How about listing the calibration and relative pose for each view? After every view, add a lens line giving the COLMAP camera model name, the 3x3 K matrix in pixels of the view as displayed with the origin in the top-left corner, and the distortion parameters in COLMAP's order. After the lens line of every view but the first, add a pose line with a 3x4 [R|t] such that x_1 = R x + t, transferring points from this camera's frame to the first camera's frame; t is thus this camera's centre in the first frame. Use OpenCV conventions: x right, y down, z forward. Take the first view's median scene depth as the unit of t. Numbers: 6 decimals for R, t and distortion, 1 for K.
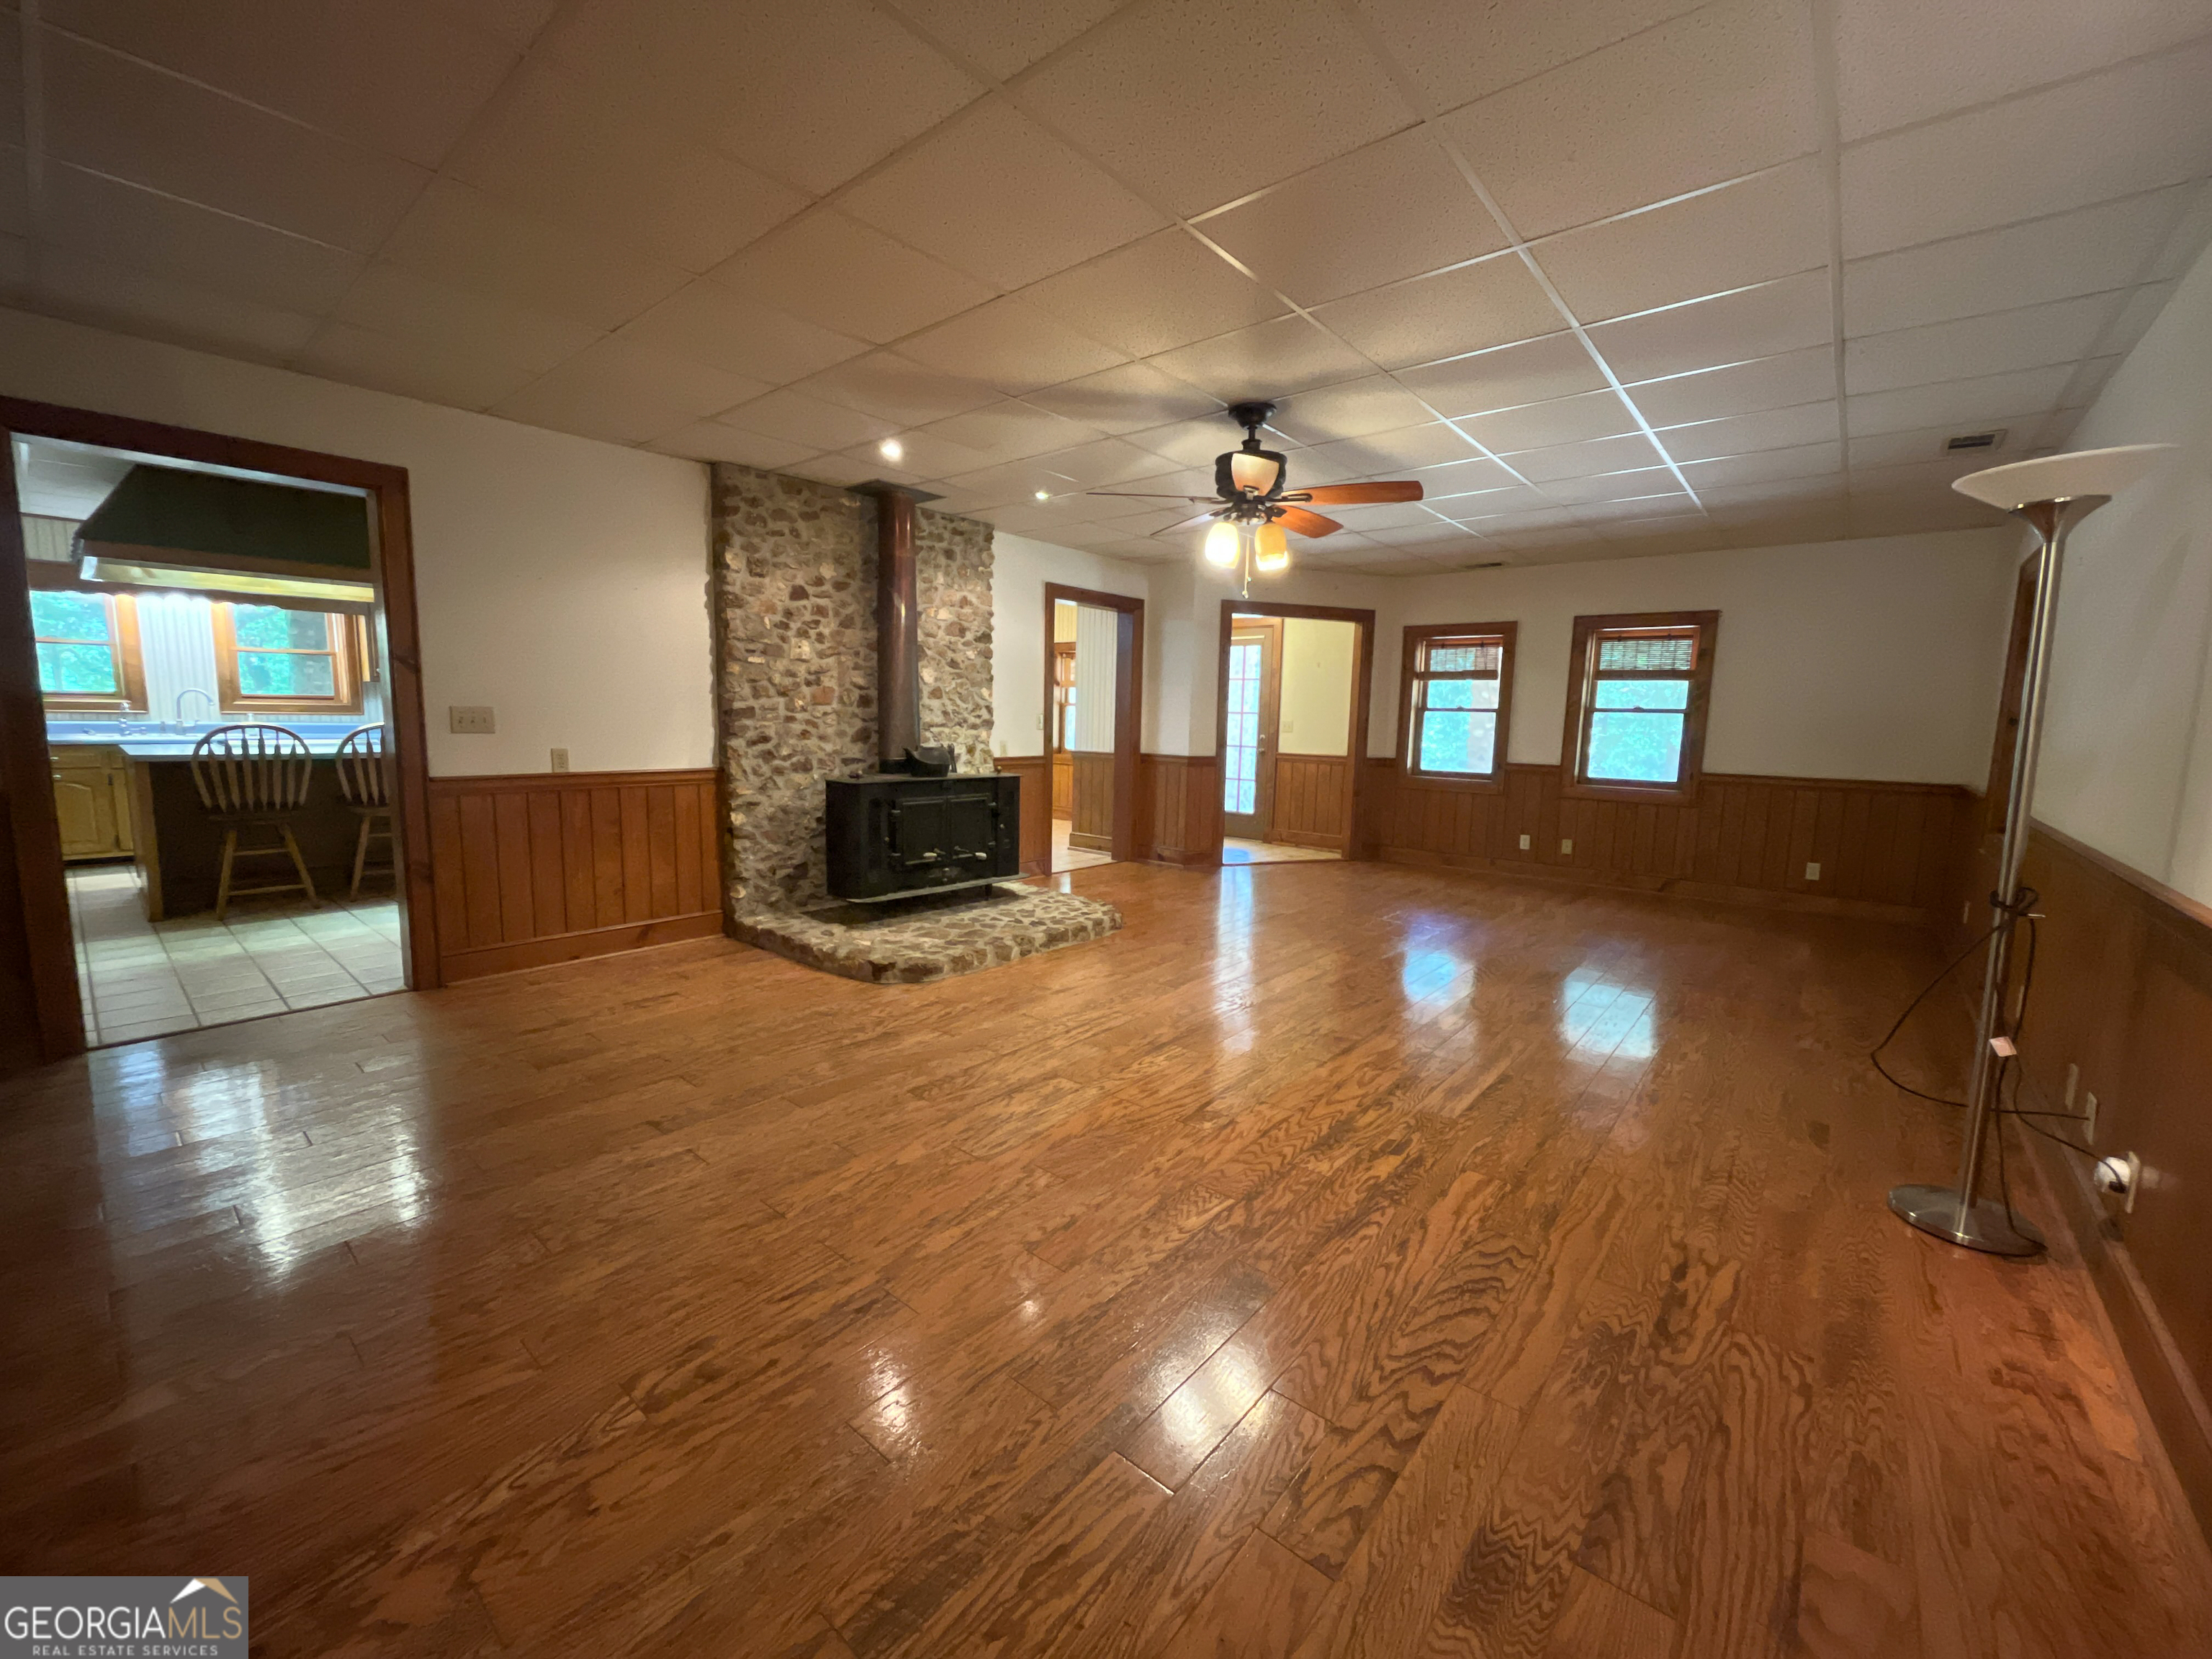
lens RADIAL K [[887.1, 0, 1105.4], [0, 887.1, 820.9], [0, 0, 1]] dist [-0.001123, 0.000583]
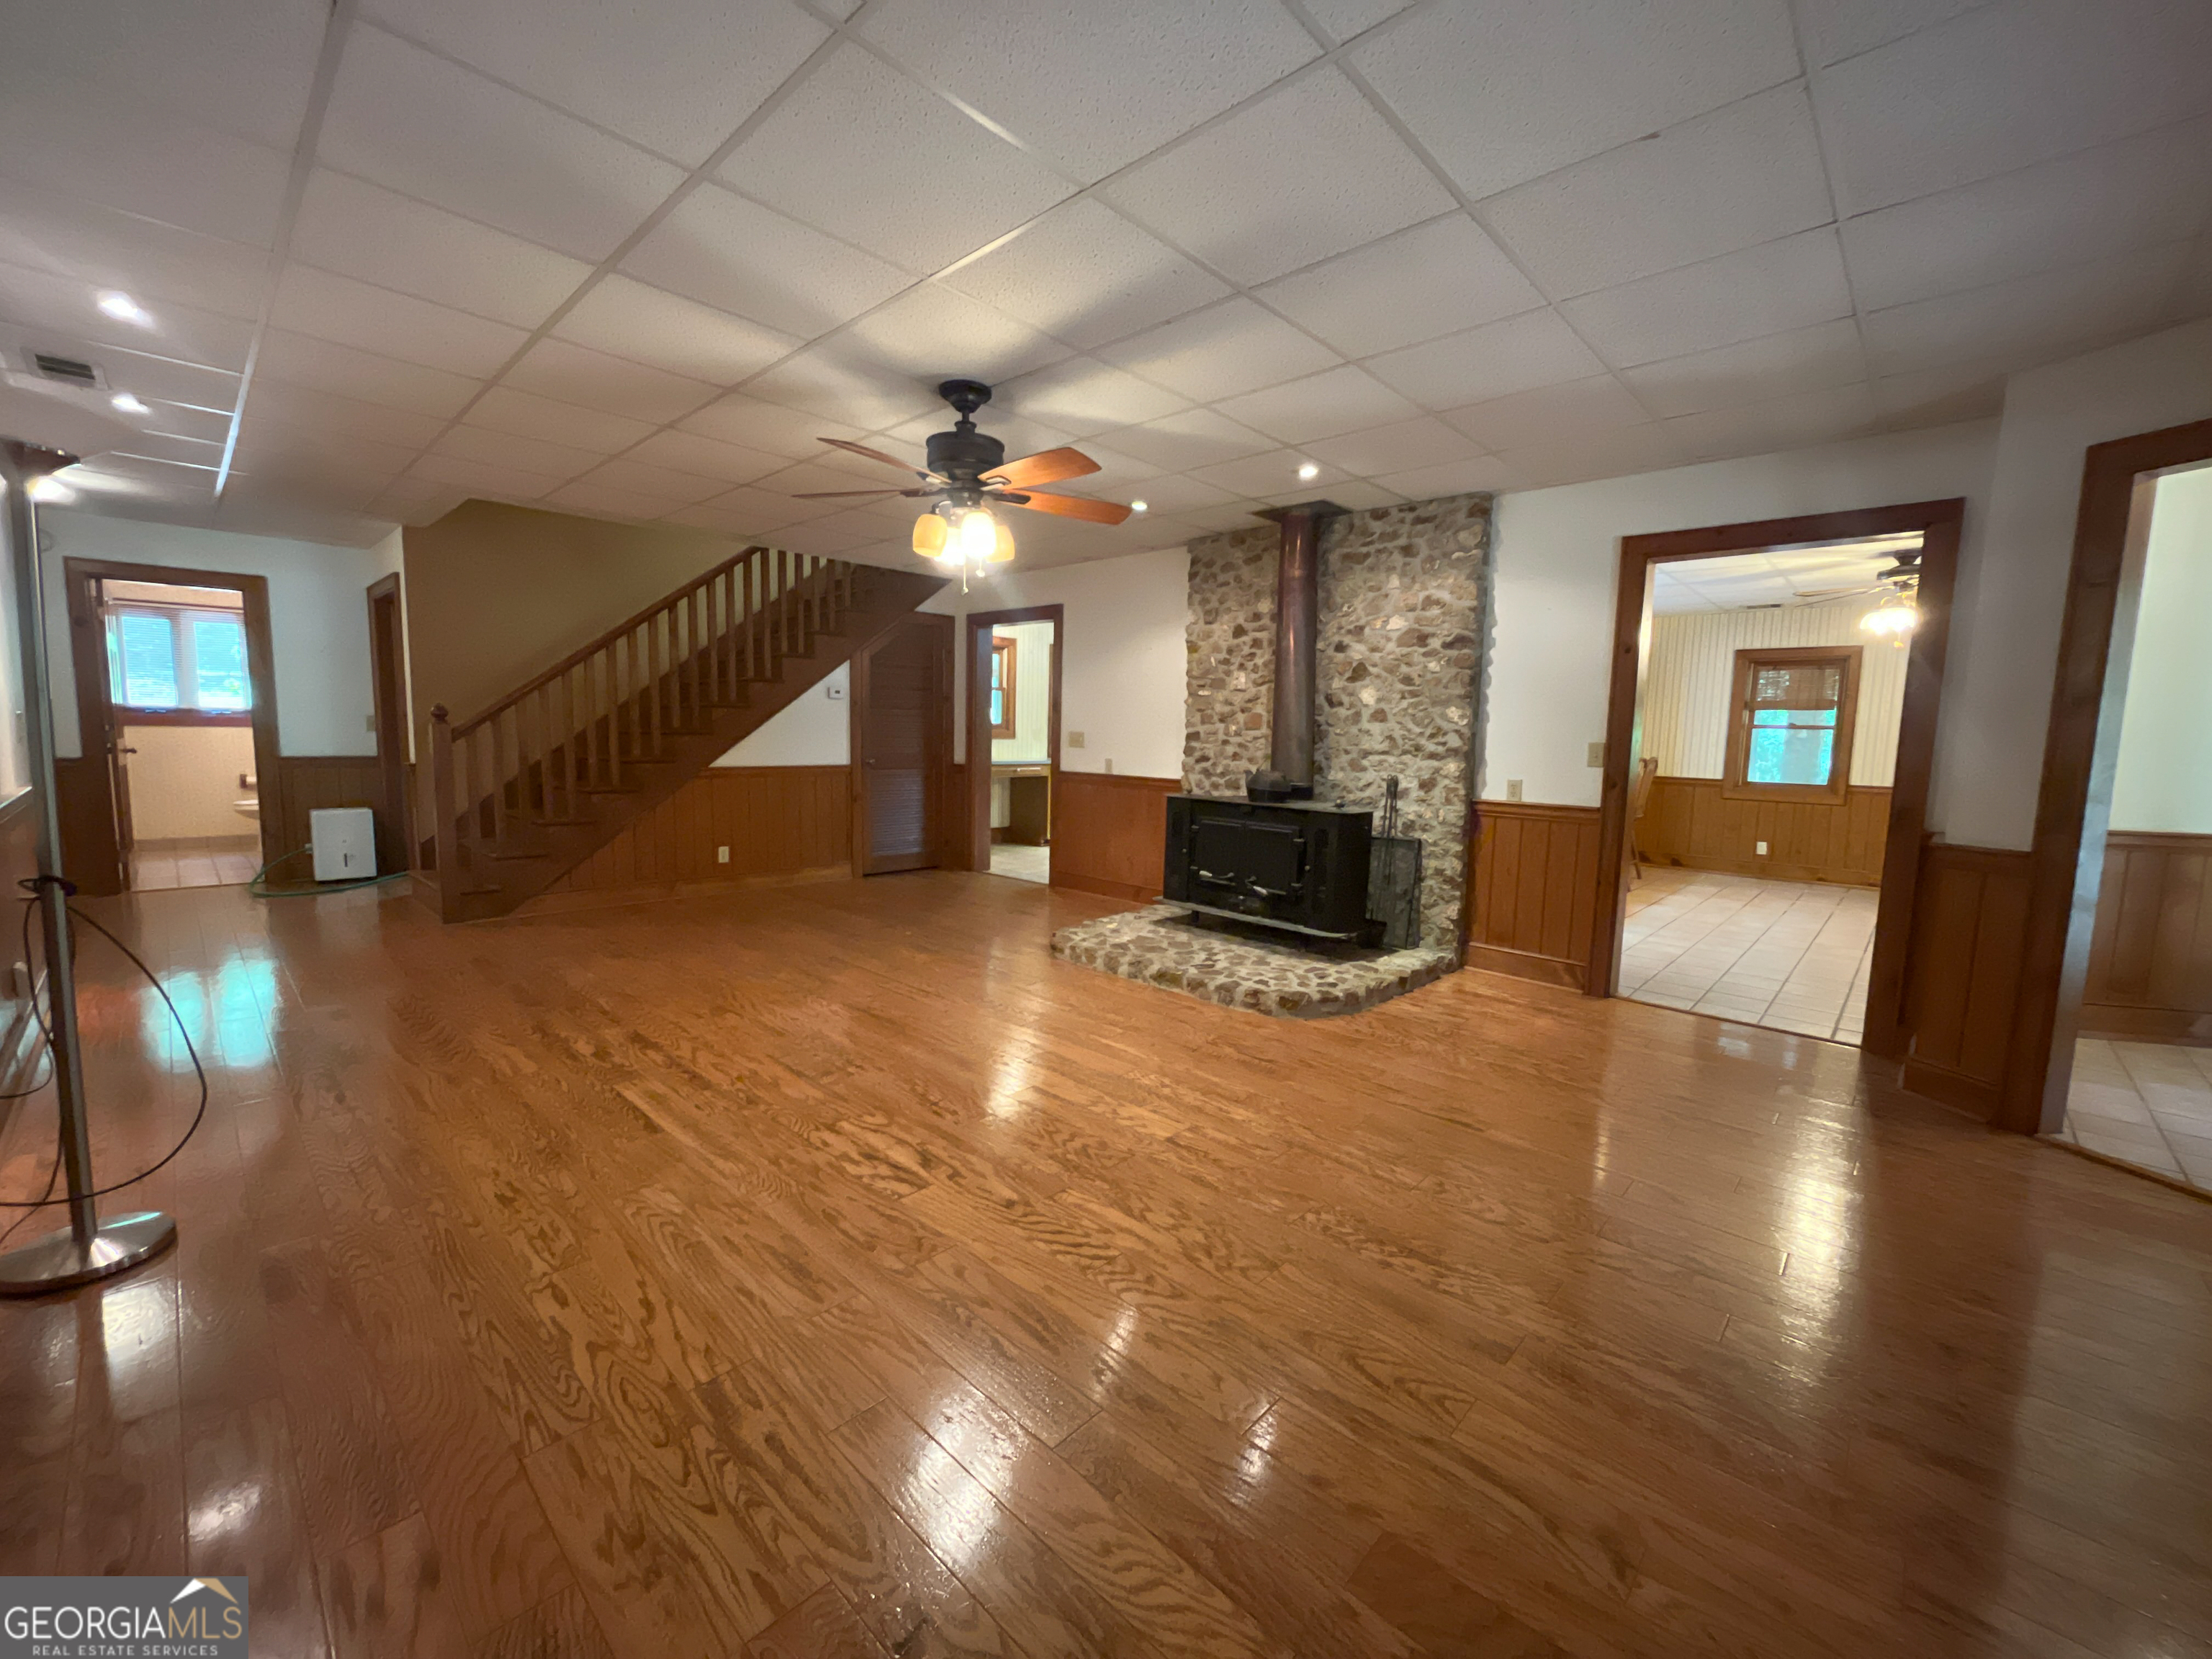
lens RADIAL K [[887.1, 0, 1105.3], [0, 887.1, 827.7], [0, 0, 1]] dist [-0.001123, 0.000583]
pose [[-0.057818, 0.091834, -0.994094, 0.801166], [-0.140315, 0.985128, 0.099167, -0.097100], [0.988417, 0.145220, -0.044073, 0.906326]]
